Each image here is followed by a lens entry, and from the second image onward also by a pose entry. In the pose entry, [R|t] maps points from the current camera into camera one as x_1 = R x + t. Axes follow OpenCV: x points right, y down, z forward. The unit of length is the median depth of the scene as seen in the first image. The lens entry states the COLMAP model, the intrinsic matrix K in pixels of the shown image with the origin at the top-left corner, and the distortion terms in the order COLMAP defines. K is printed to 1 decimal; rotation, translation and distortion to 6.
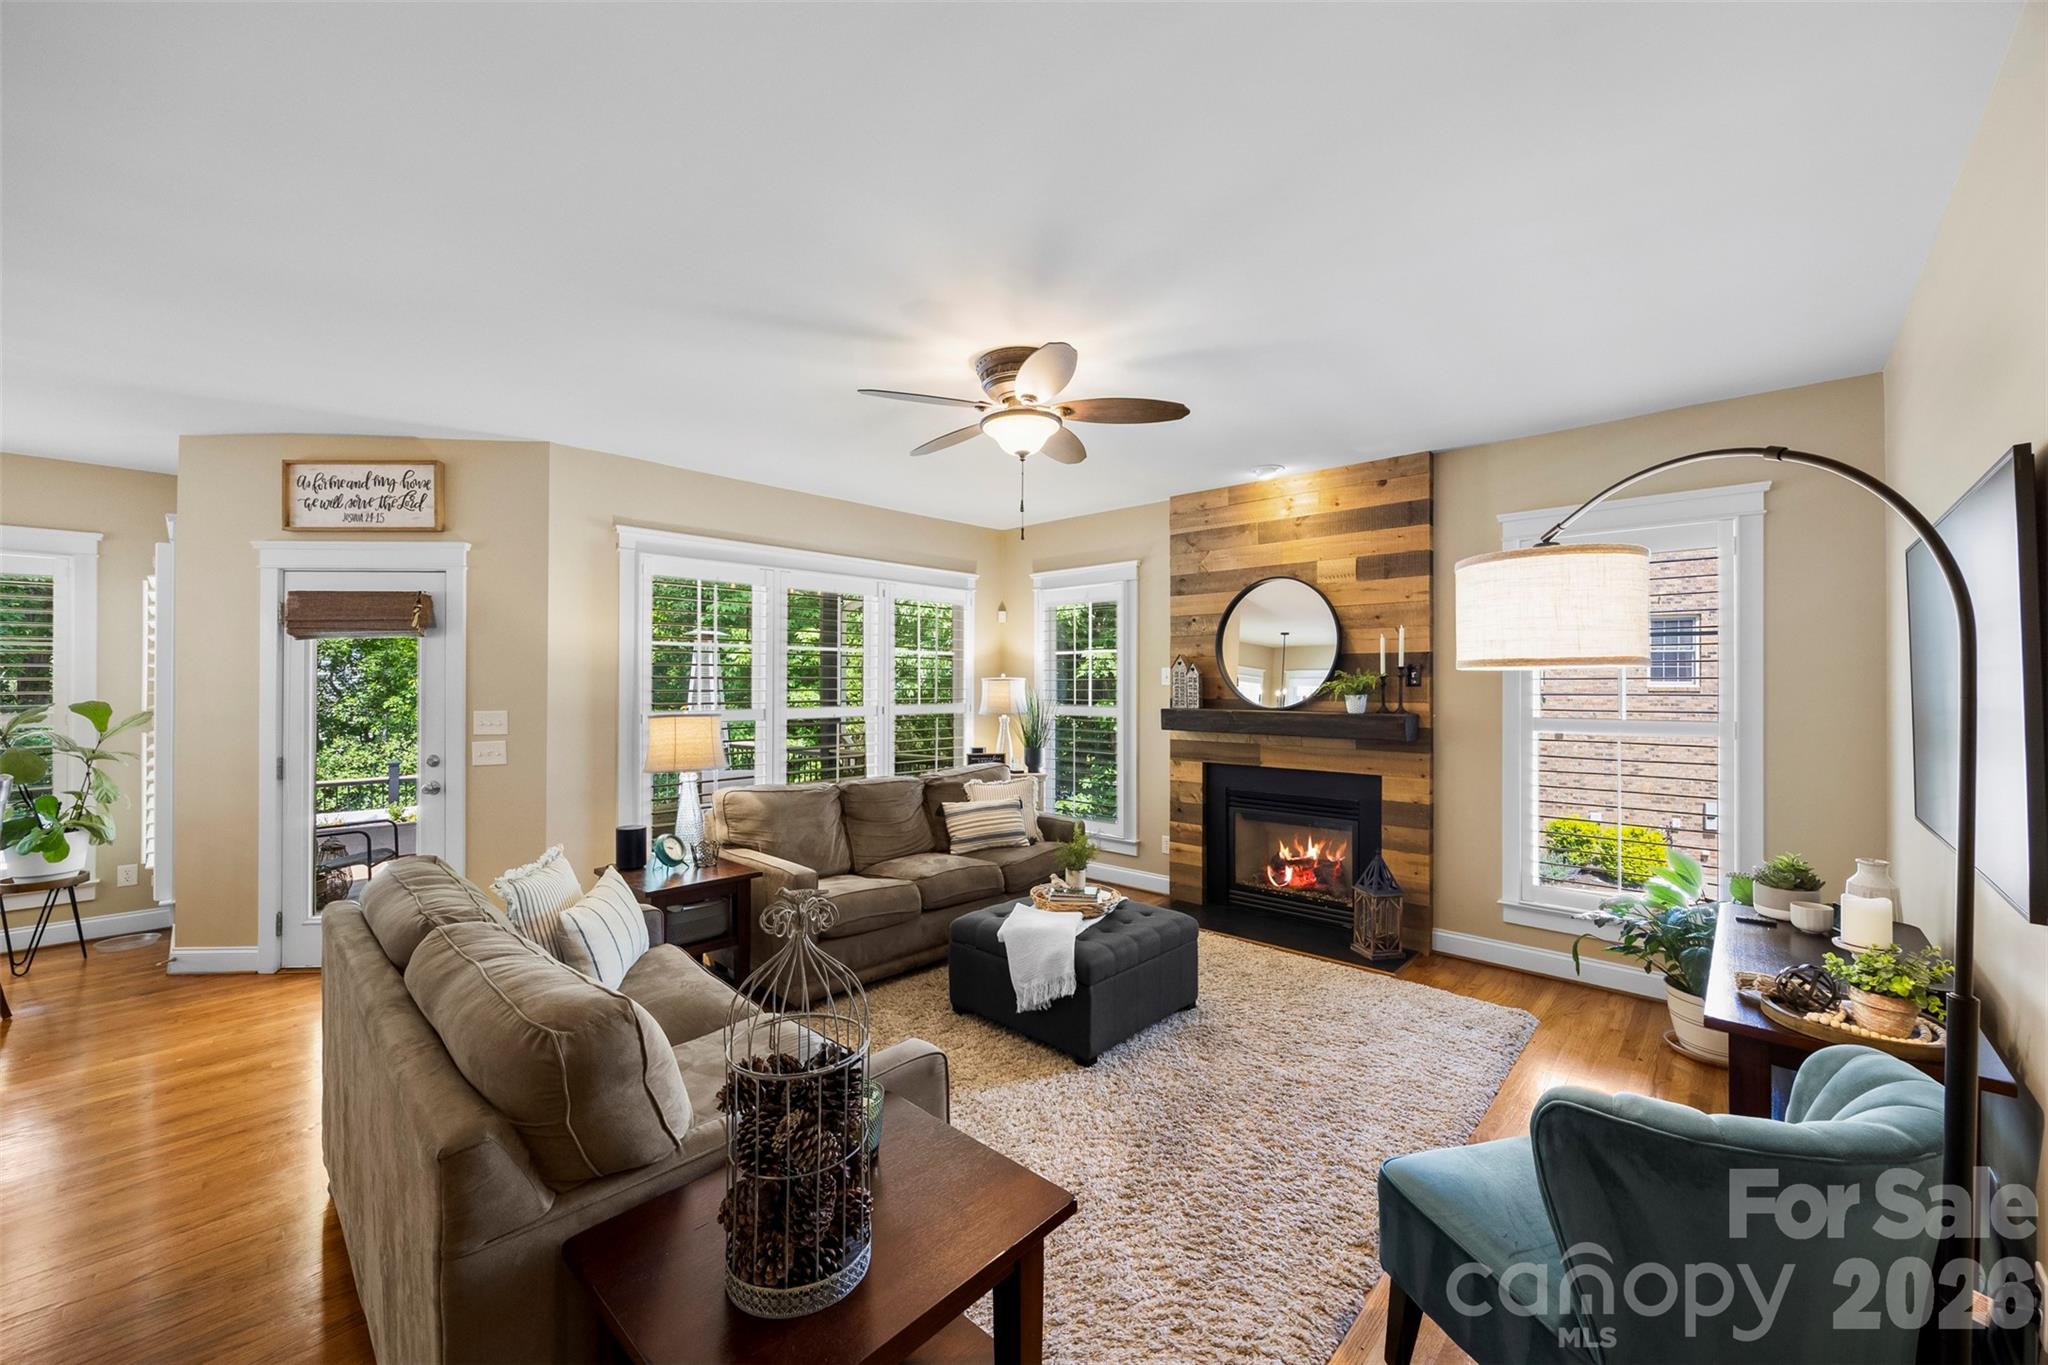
lens RADIAL K [[790.9, 0, 1021.7], [0, 790.9, 671.8], [0, 0, 1]] dist [-0.005000, -0.000031]
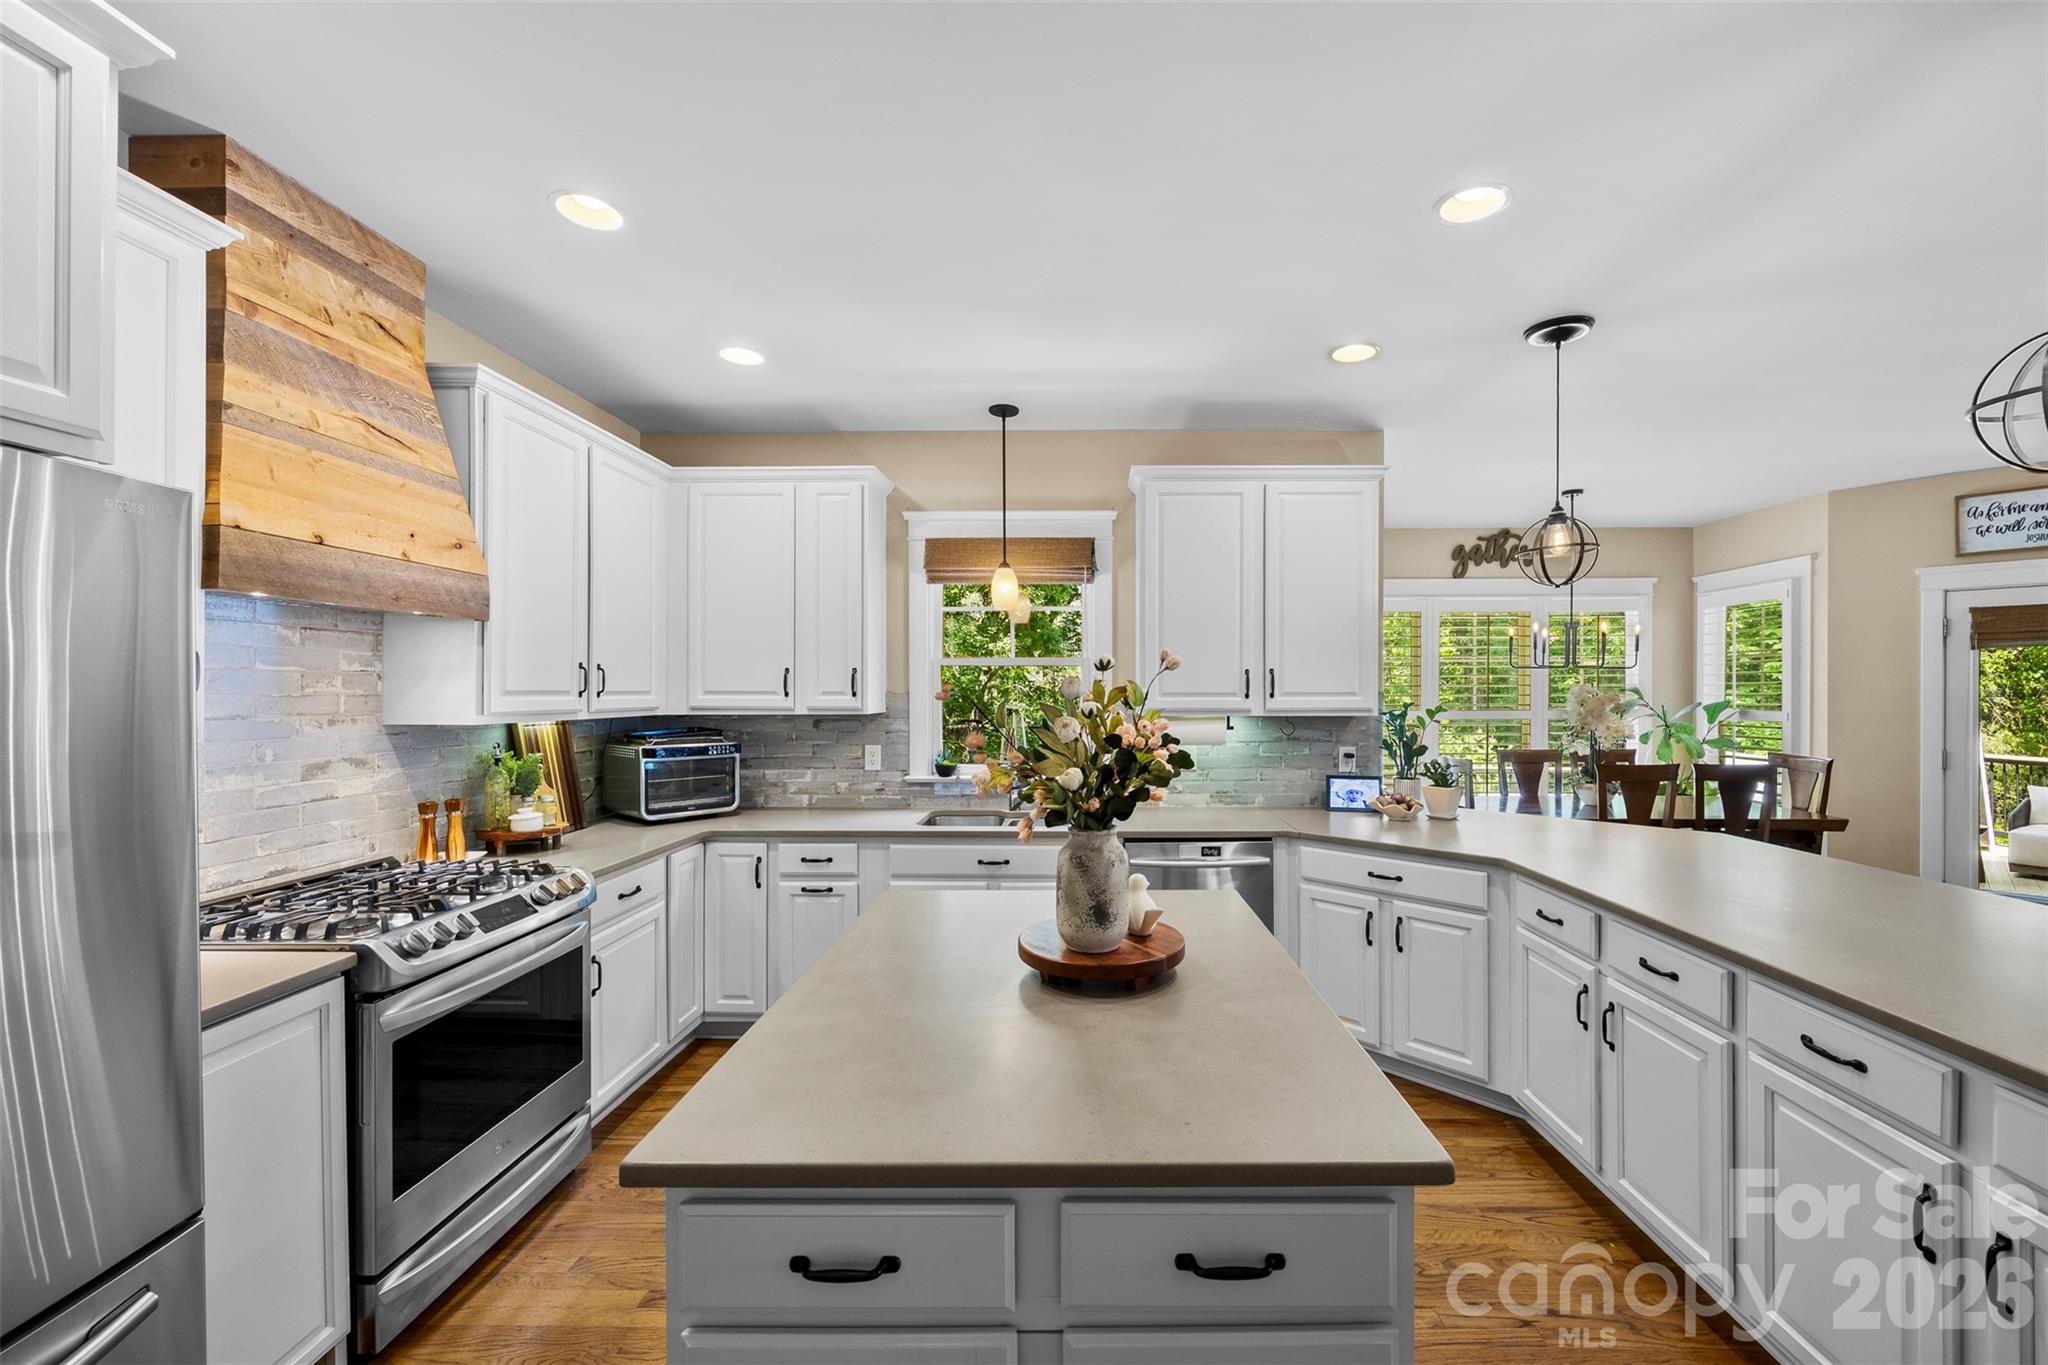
lens RADIAL K [[790.9, 0, 1075.8], [0, 790.9, 691.3], [0, 0, 1]] dist [-0.005000, -0.000031]
pose [[0.668538, 0.000935, -0.743677, -0.848343], [0.012920, 0.999834, 0.012872, -0.009003], [0.743565, -0.018214, 0.668415, -0.689234]]
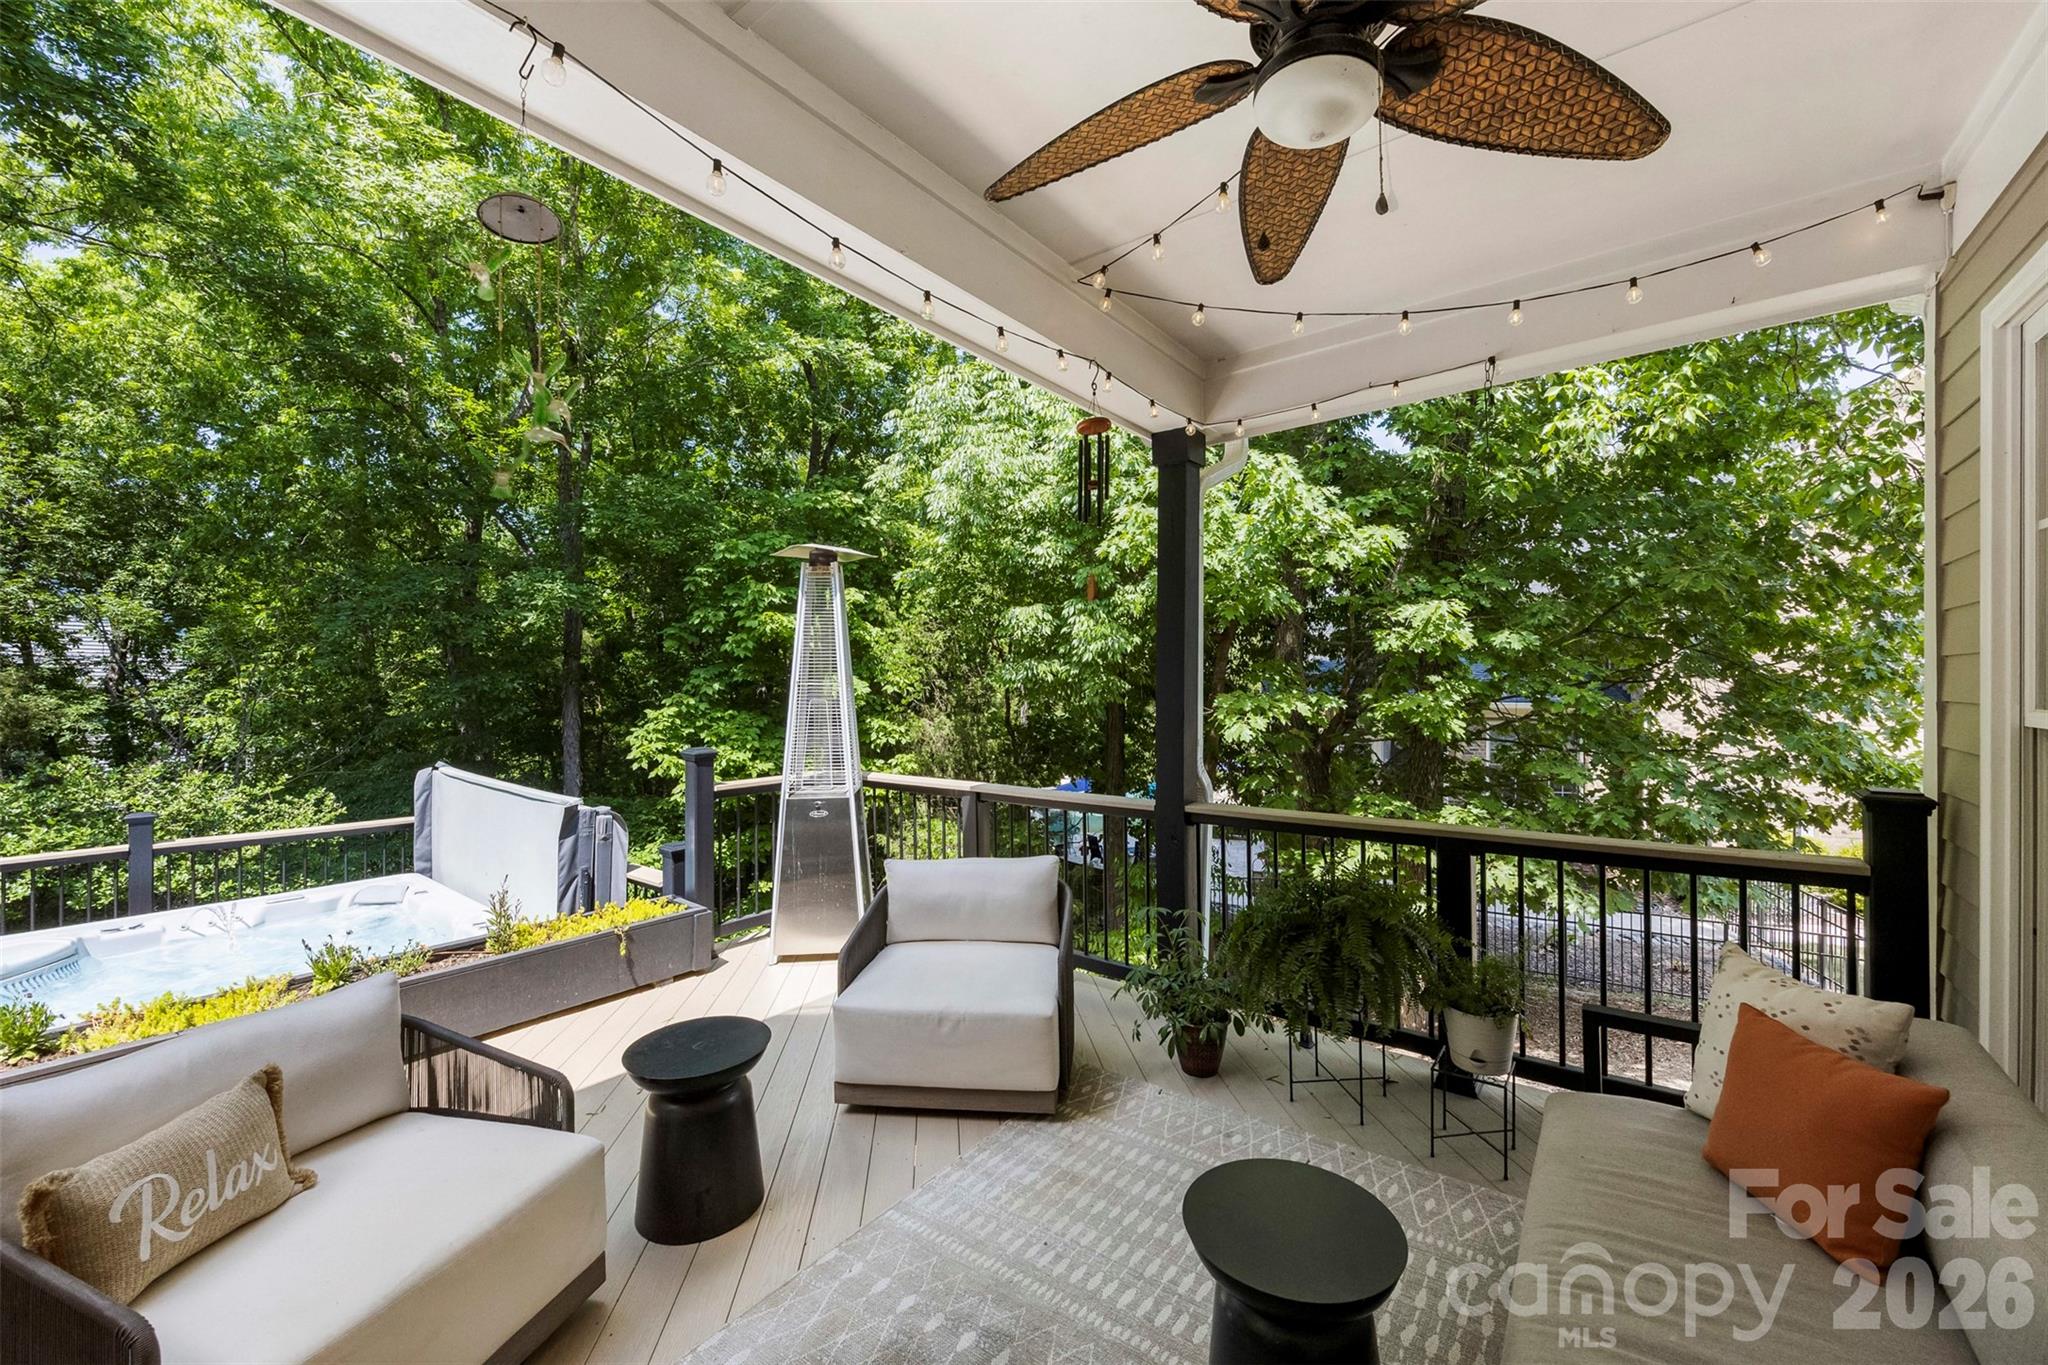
lens RADIAL K [[790.9, 0, 1034.5], [0, 790.9, 679.2], [0, 0, 1]] dist [-0.005000, -0.000031]
pose [[0.994208, -0.000044, 0.107476, -0.678608], [-0.001615, 0.999881, 0.015347, 0.052841], [-0.107464, -0.015432, 0.994089, 1.111893]]
